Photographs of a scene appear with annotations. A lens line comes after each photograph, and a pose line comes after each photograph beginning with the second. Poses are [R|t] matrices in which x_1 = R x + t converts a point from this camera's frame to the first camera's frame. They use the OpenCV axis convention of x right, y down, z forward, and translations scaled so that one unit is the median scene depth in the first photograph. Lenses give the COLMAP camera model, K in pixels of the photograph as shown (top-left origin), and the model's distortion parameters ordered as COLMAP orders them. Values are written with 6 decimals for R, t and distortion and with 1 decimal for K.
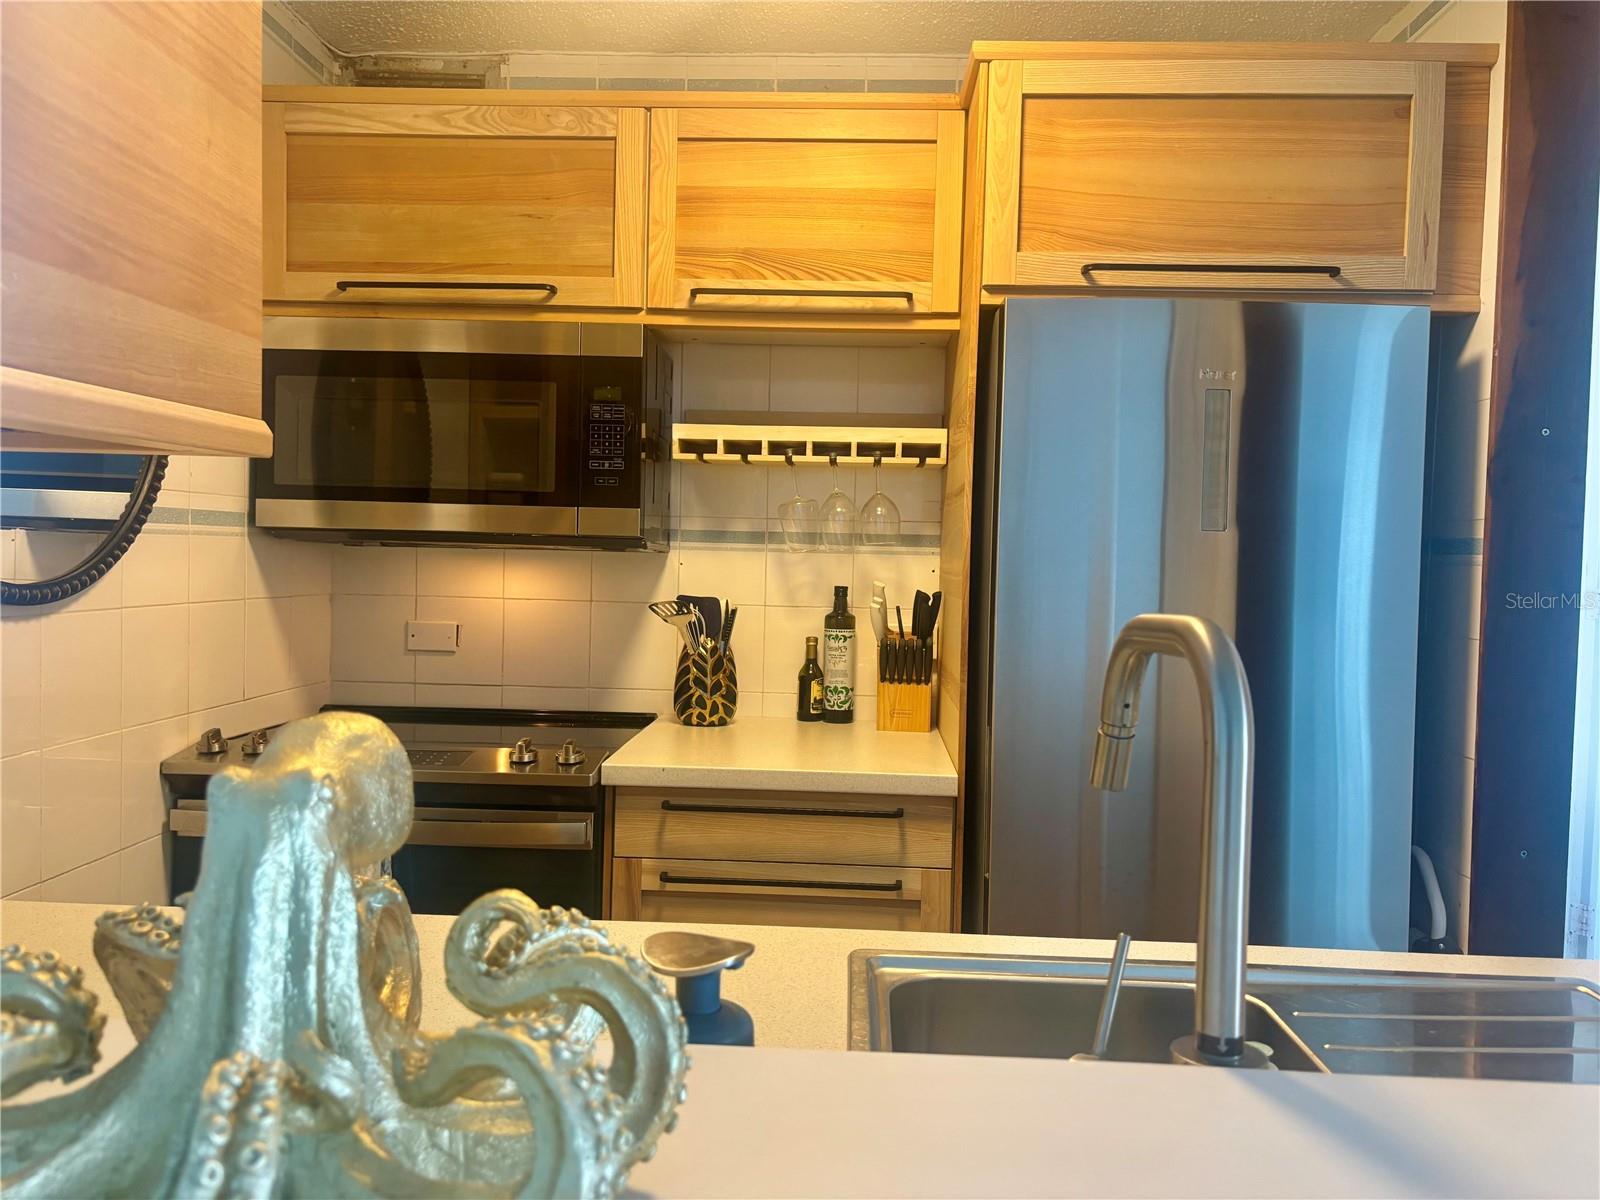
lens RADIAL K [[1213.4, 0, 800.8], [0, 1213.4, 600.9], [0, 0, 1]] dist [-0.004443, -0.004078]
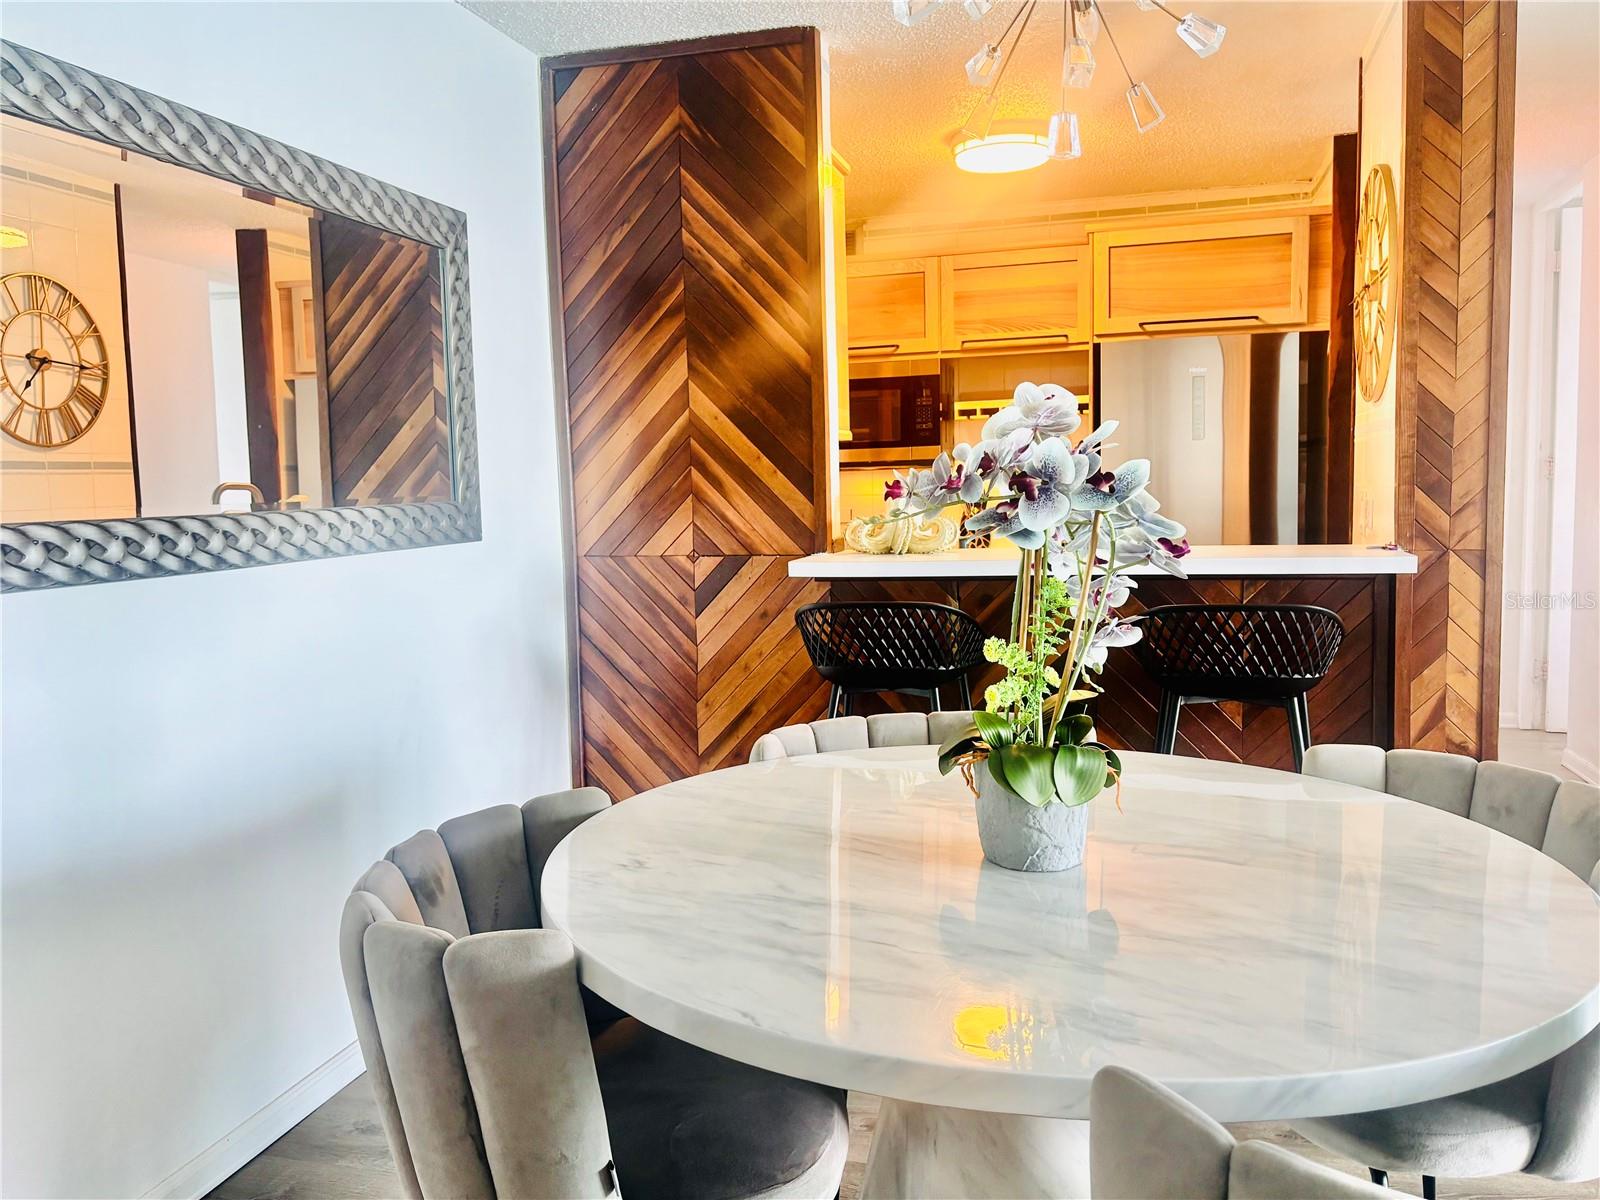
lens RADIAL K [[1247.2, 0, 794.7], [0, 1247.2, 601.3], [0, 0, 1]] dist [0.057104, 0.001164]
pose [[0.971689, -0.023930, -0.235049, 0.131451], [0.035158, 0.998426, 0.043695, 0.096310], [0.233633, -0.050722, 0.971001, -1.238845]]
